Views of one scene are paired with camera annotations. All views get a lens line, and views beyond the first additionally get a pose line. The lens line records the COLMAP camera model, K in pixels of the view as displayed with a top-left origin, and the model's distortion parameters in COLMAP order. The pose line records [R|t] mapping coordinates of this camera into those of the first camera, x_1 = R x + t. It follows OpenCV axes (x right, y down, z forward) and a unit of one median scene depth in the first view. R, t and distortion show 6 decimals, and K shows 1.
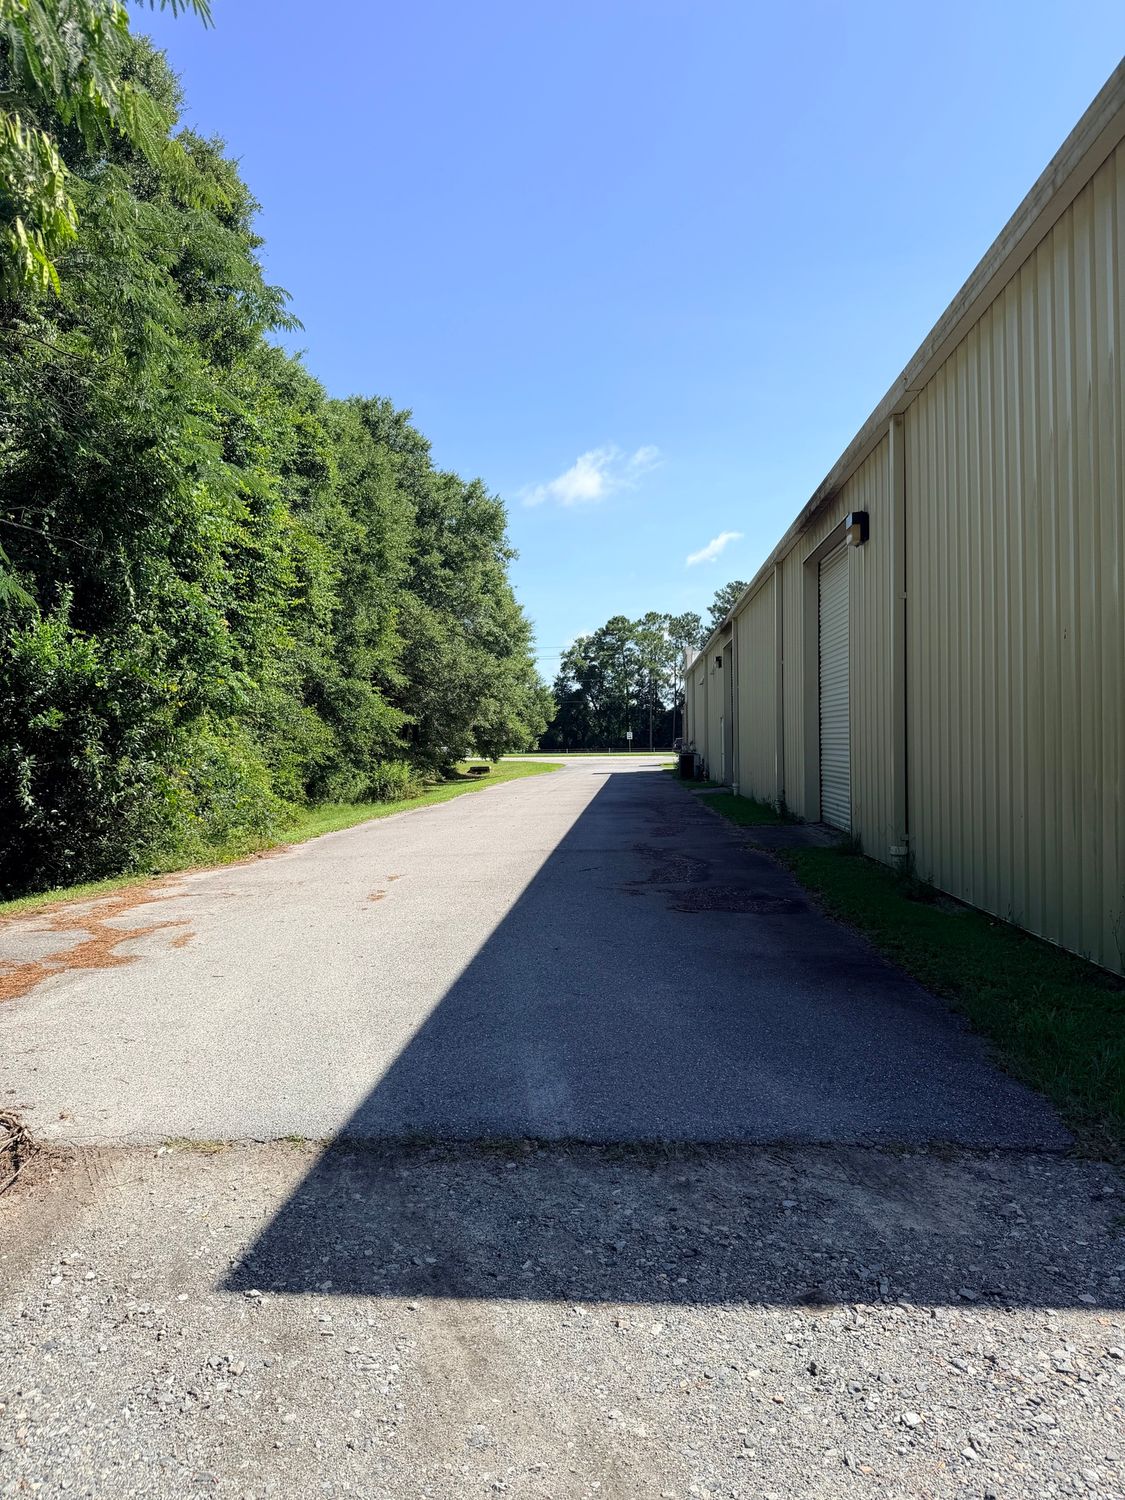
lens RADIAL K [[1050.7, 0, 562.5], [0, 1050.7, 750.0], [0, 0, 1]] dist [0.087036, -0.130679]
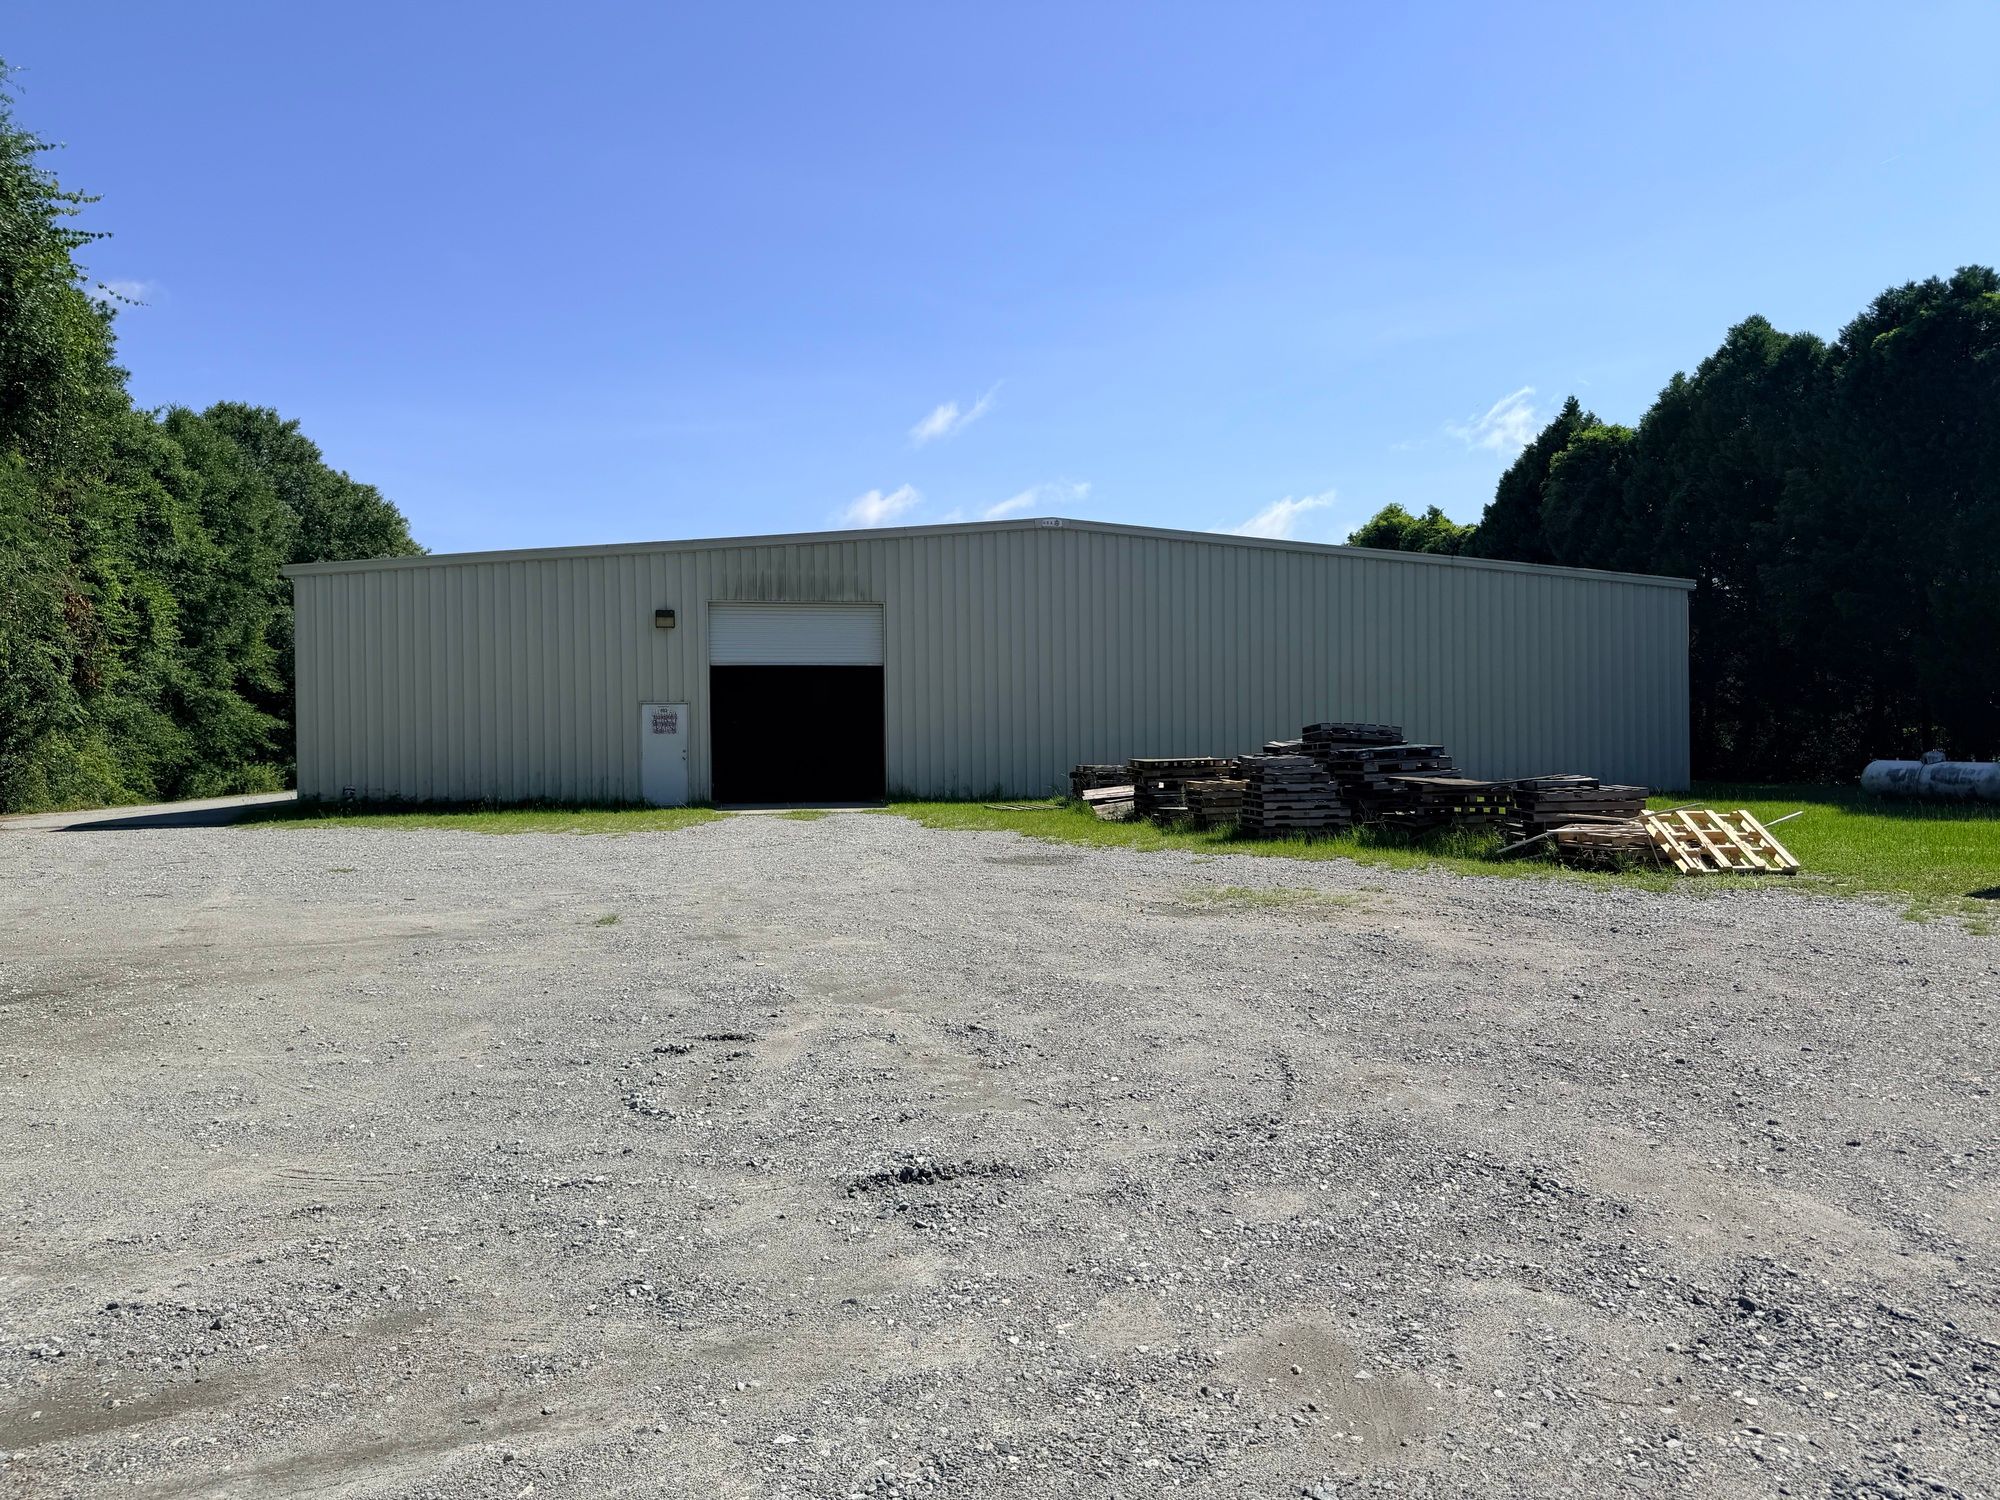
lens RADIAL K [[1401.0, 0, 1000.0], [0, 1401.0, 750.0], [0, 0, 1]] dist [0.087036, -0.130679]
pose [[0.970456, 0.003849, 0.241246, 0.126805], [-0.002893, 0.999986, -0.004319, 0.001103], [-0.241259, 0.003494, 0.970454, -0.339455]]
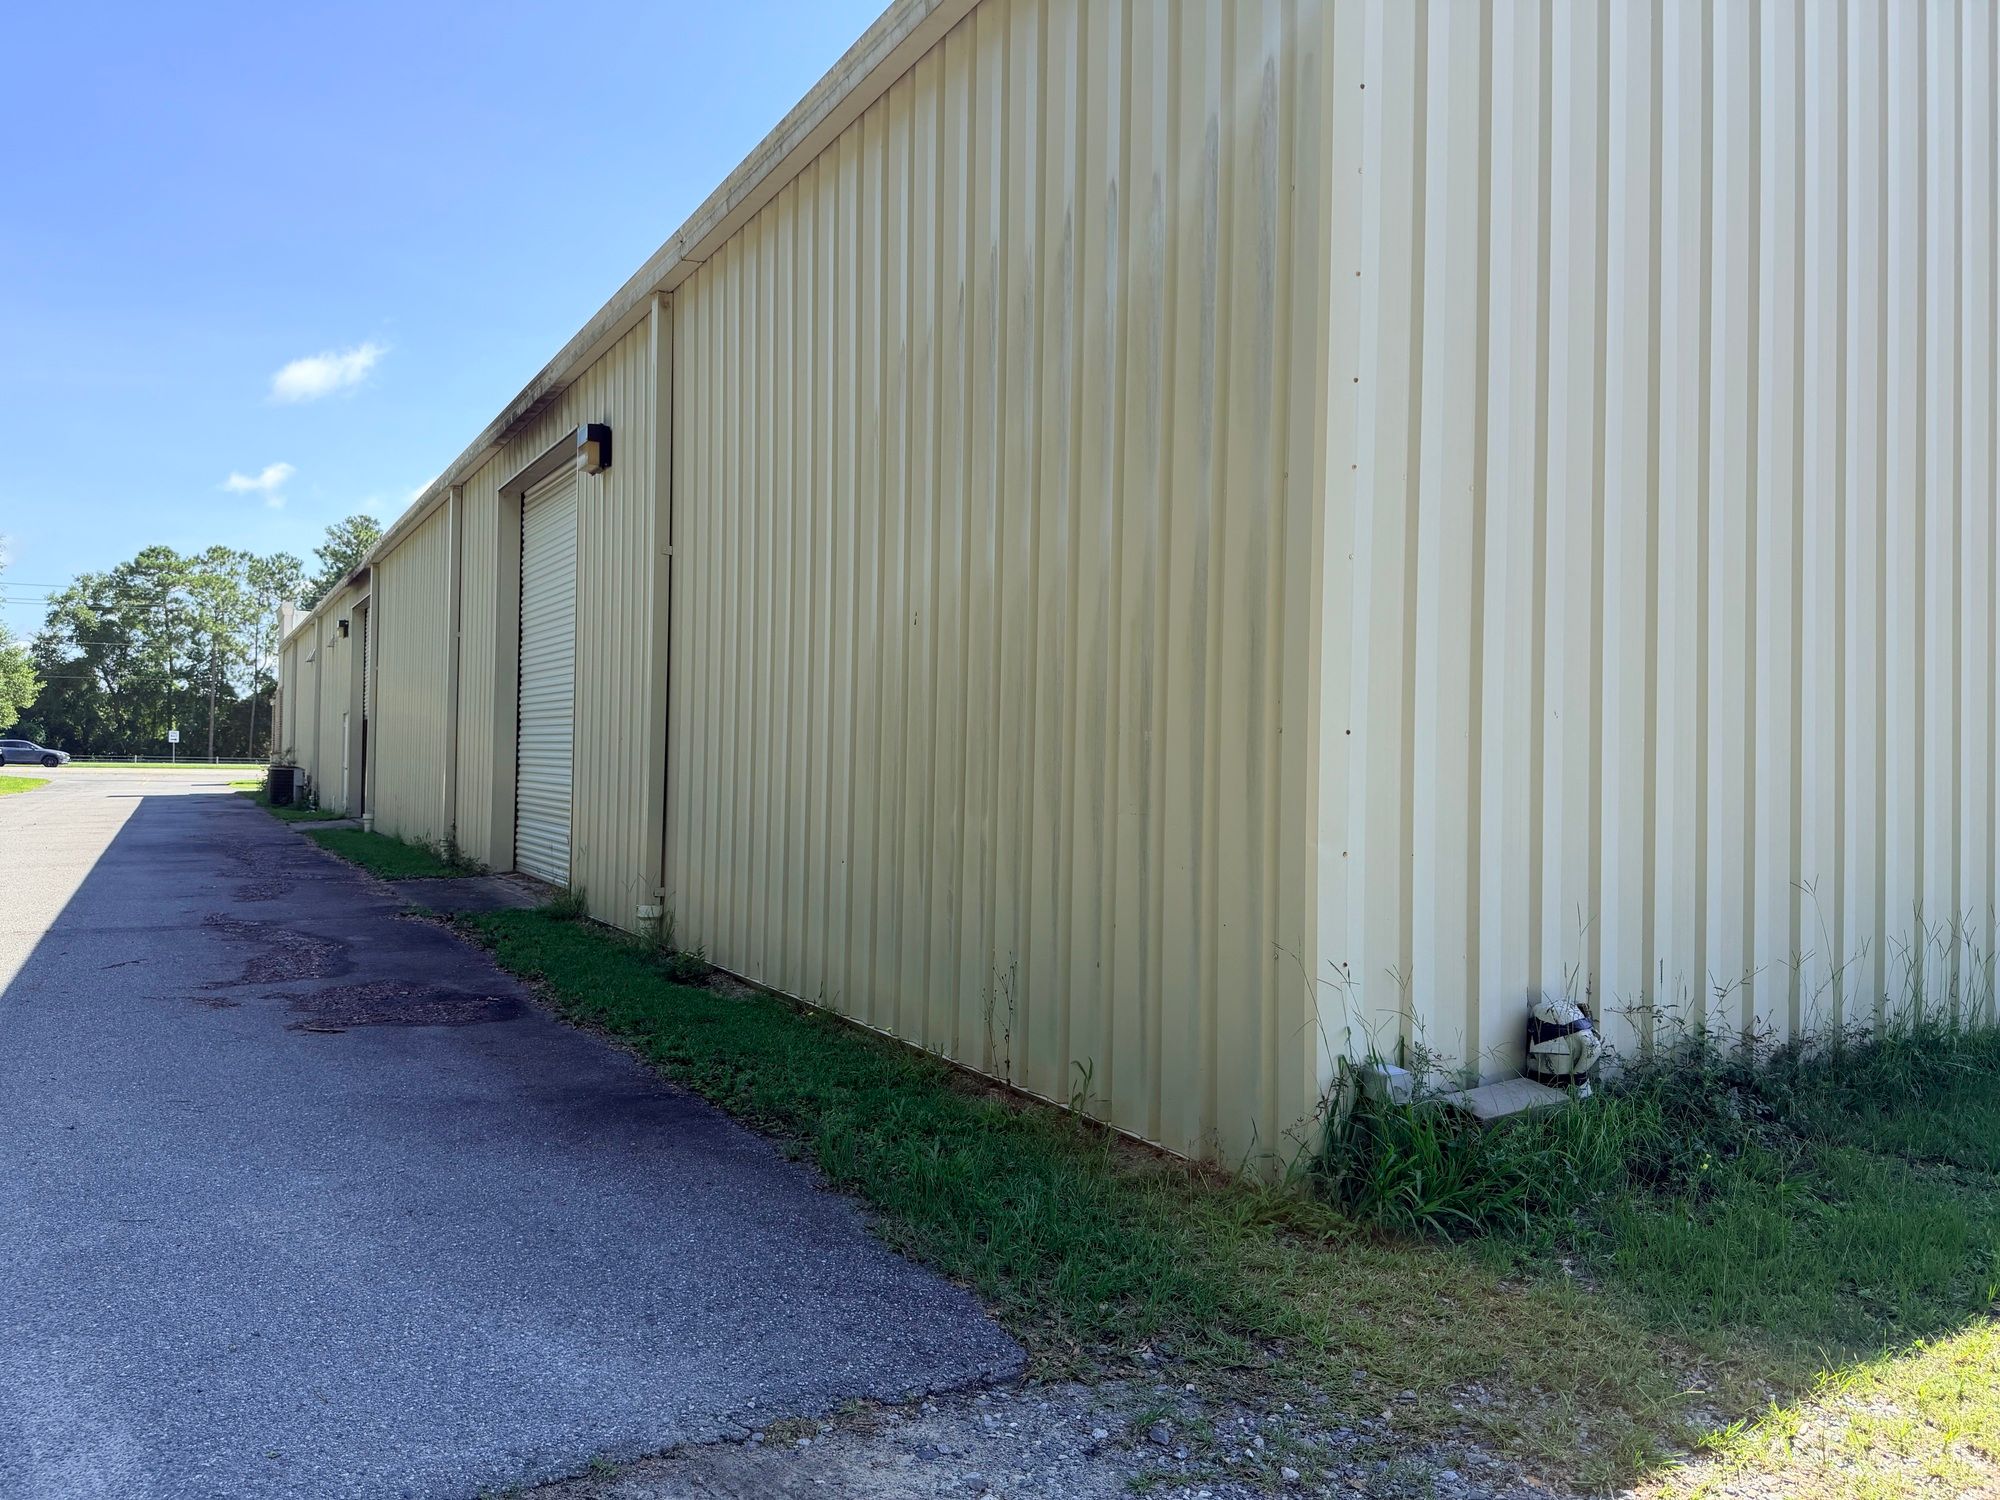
lens RADIAL K [[1417.2, 0, 1000.0], [0, 1417.2, 750.0], [0, 0, 1]] dist [0.011934, -0.012737]
pose [[0.827963, 0.030437, 0.559956, -0.011528], [-0.023107, 0.999530, -0.020164, 0.000779], [-0.560307, 0.003756, 0.828277, 0.065307]]
